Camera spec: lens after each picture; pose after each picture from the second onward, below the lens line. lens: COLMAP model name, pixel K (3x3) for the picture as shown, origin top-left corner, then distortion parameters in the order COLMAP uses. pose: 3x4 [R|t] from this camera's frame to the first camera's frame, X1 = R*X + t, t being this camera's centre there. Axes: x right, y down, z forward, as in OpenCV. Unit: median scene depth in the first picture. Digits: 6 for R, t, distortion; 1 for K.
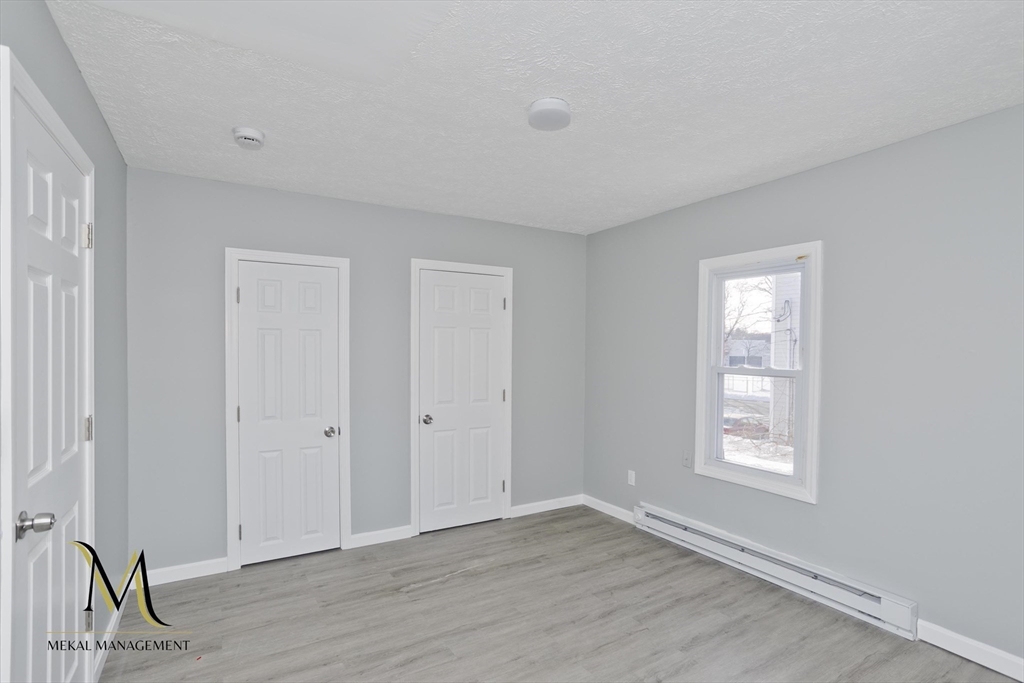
lens RADIAL K [[504.5, 0, 512.4], [0, 504.5, 361.1], [0, 0, 1]] dist [-0.001392, 0.000358]
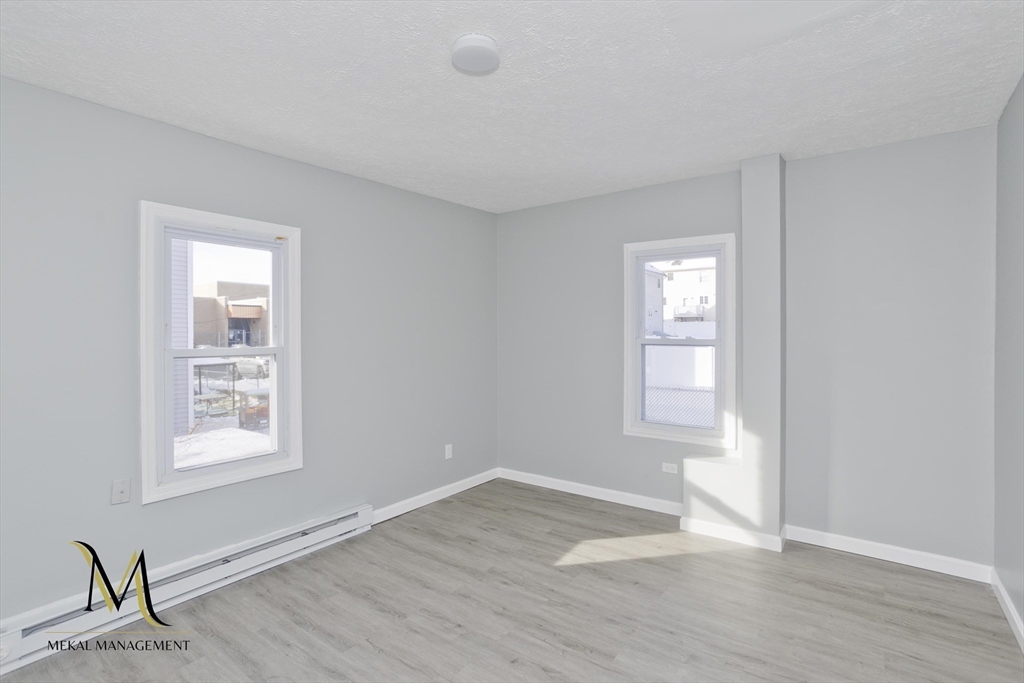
lens RADIAL K [[501.3, 0, 514.1], [0, 501.3, 337.6], [0, 0, 1]] dist [-0.000964, 0.000732]
pose [[-0.382302, -0.010201, 0.923981, -0.611128], [0.021348, 0.999575, 0.019868, -0.012436], [-0.923791, 0.027321, -0.381921, 1.032405]]
